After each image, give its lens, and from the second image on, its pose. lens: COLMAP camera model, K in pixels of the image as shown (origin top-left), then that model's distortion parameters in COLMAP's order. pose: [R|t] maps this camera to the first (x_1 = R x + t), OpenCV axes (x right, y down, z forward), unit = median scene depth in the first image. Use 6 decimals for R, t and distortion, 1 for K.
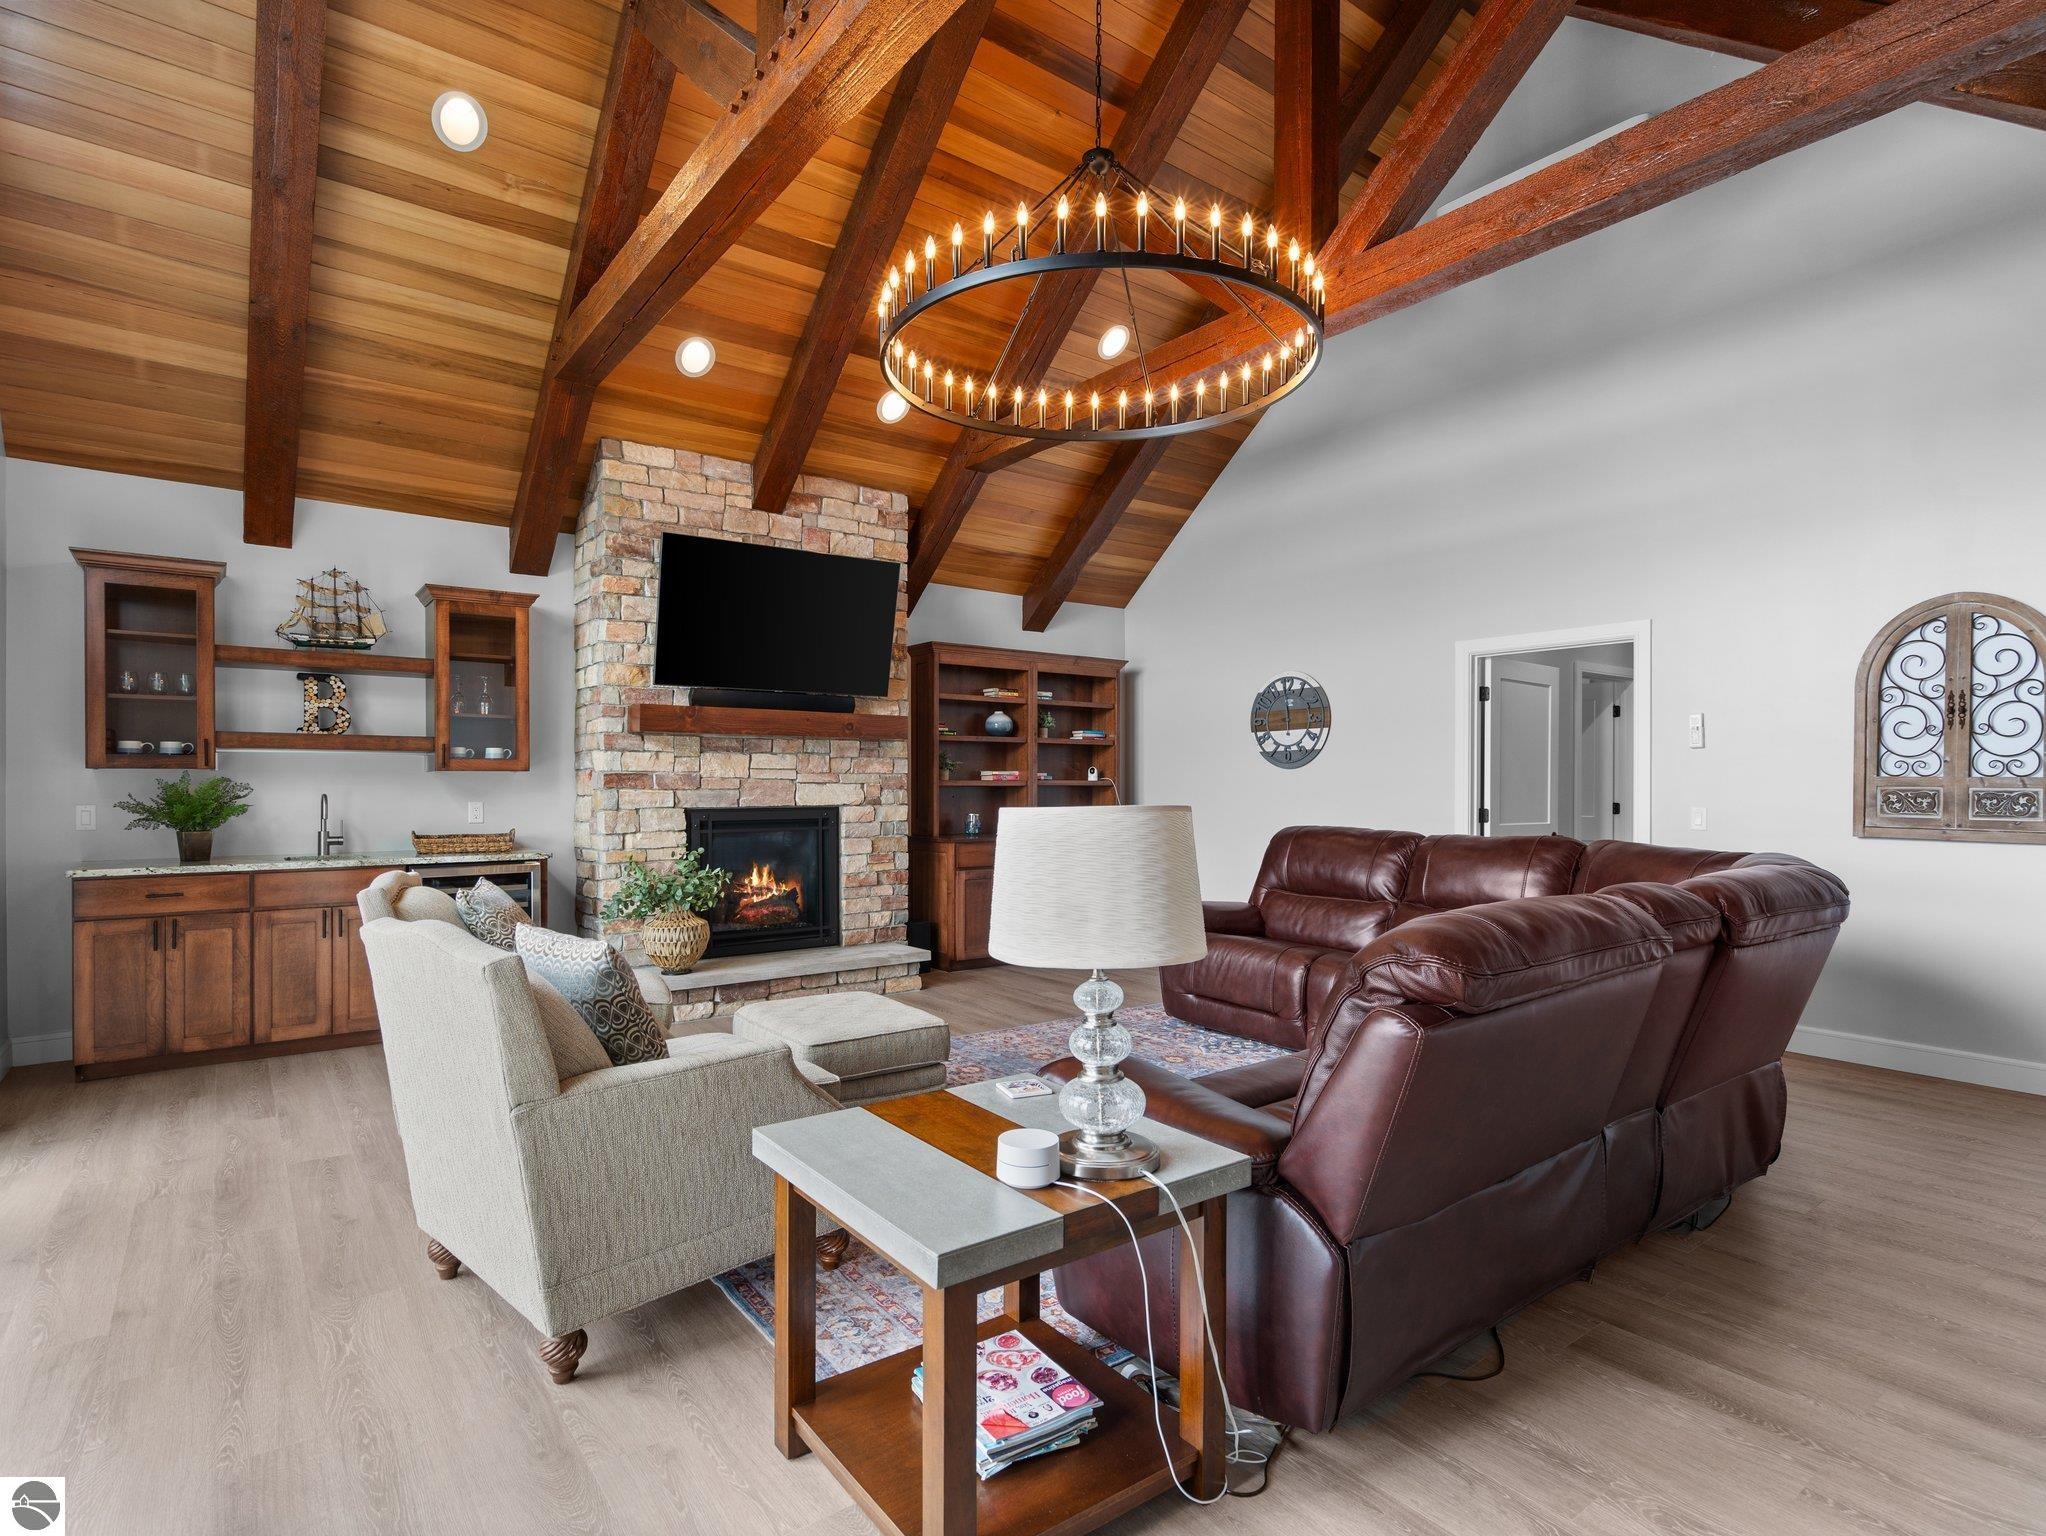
lens RADIAL K [[1038.7, 0, 994.7], [0, 1038.7, 798.1], [0, 0, 1]] dist [0.003503, -0.004539]
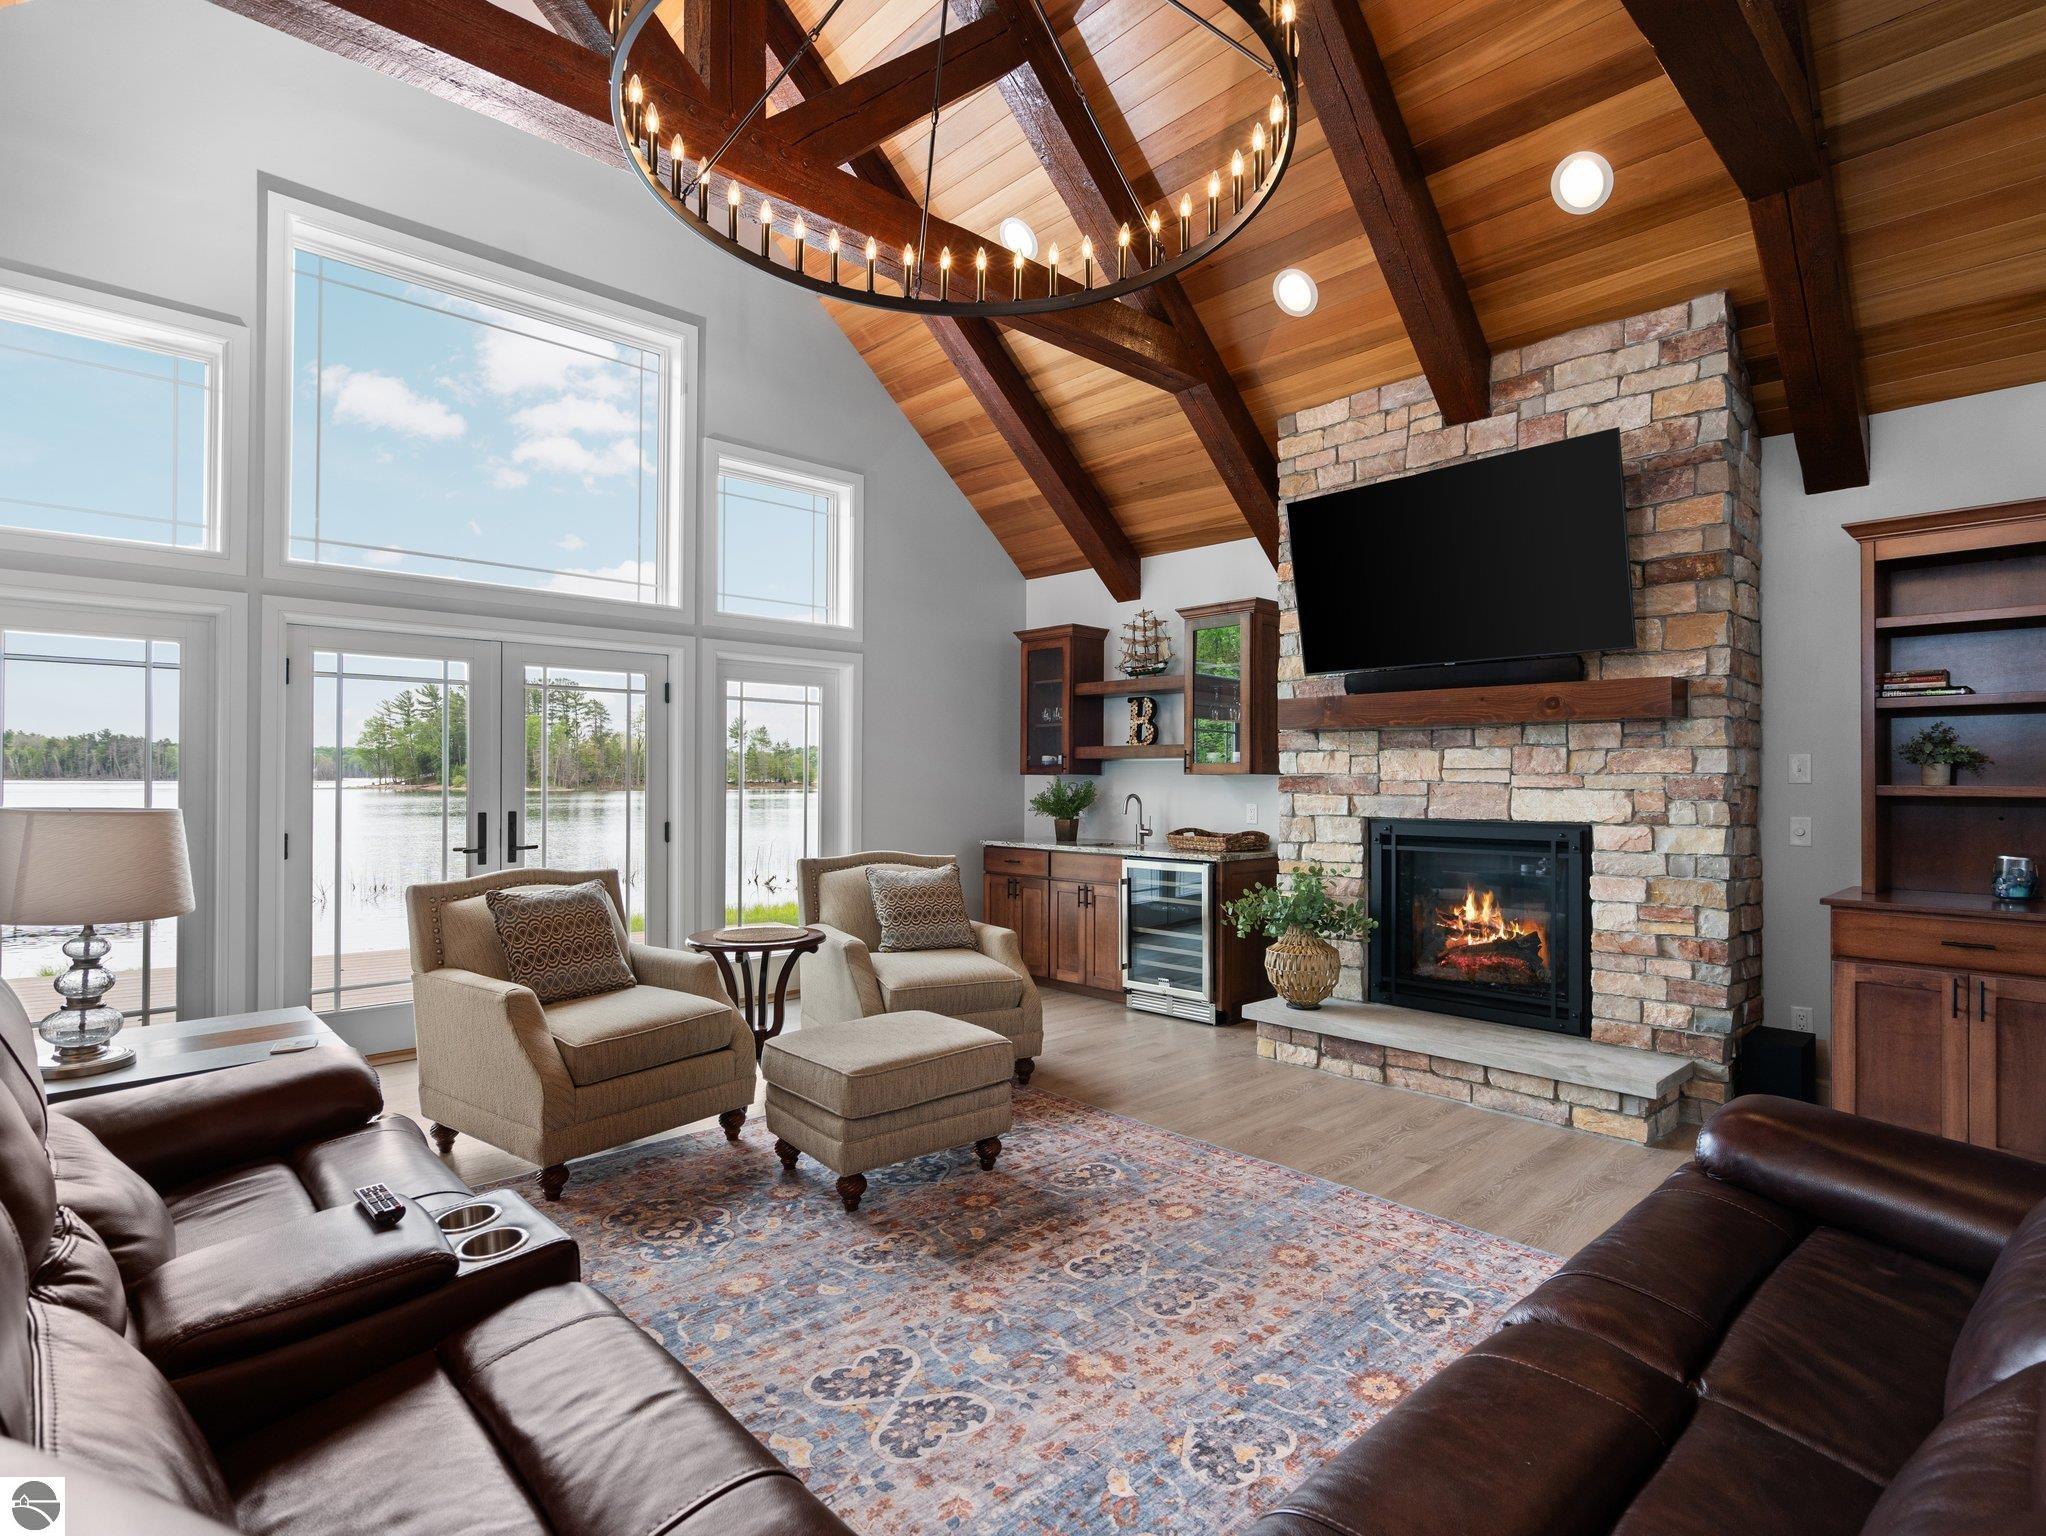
lens RADIAL K [[1038.7, 0, 1052.7], [0, 1038.7, 782.7], [0, 0, 1]] dist [0.003503, -0.004539]
pose [[0.149157, 0.004279, -0.988804, 0.474020], [-0.014515, 0.999892, 0.002138, -0.015728], [0.988707, 0.014033, 0.149203, 0.604574]]
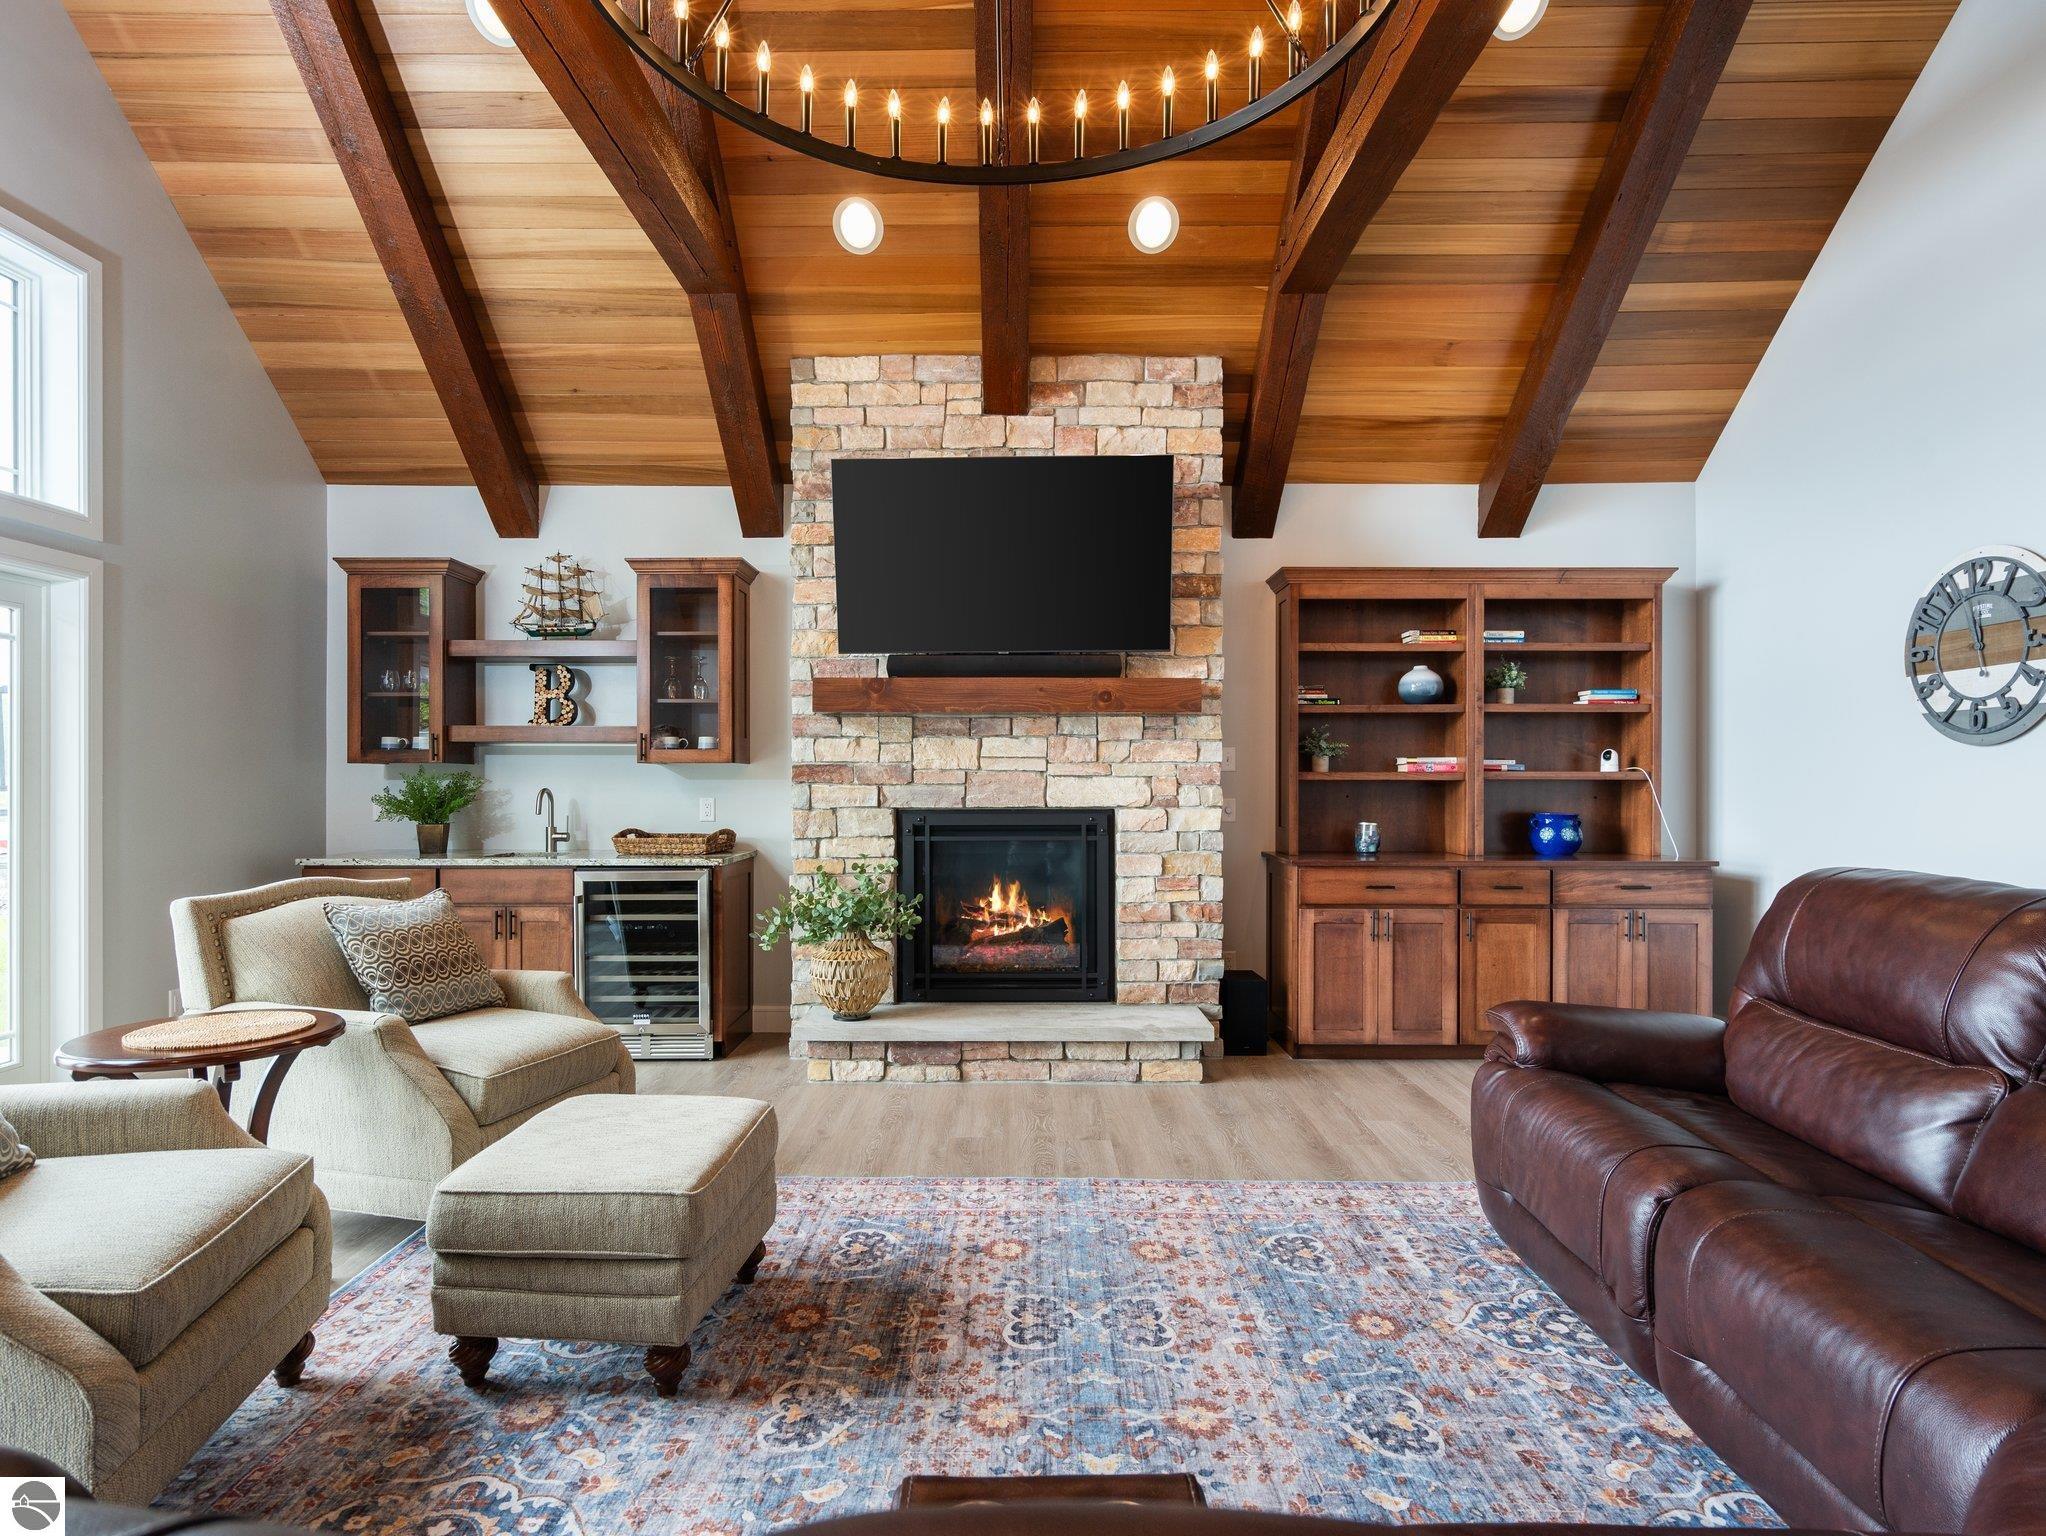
lens RADIAL K [[1108.8, 0, 1027.9], [0, 1108.8, 799.8], [0, 0, 1]] dist [-0.001846, 0.003539]
pose [[0.808515, 0.010336, -0.588385, 0.270448], [-0.006586, 0.999942, 0.008515, -0.004426], [0.588439, -0.003009, 0.808536, 0.364368]]
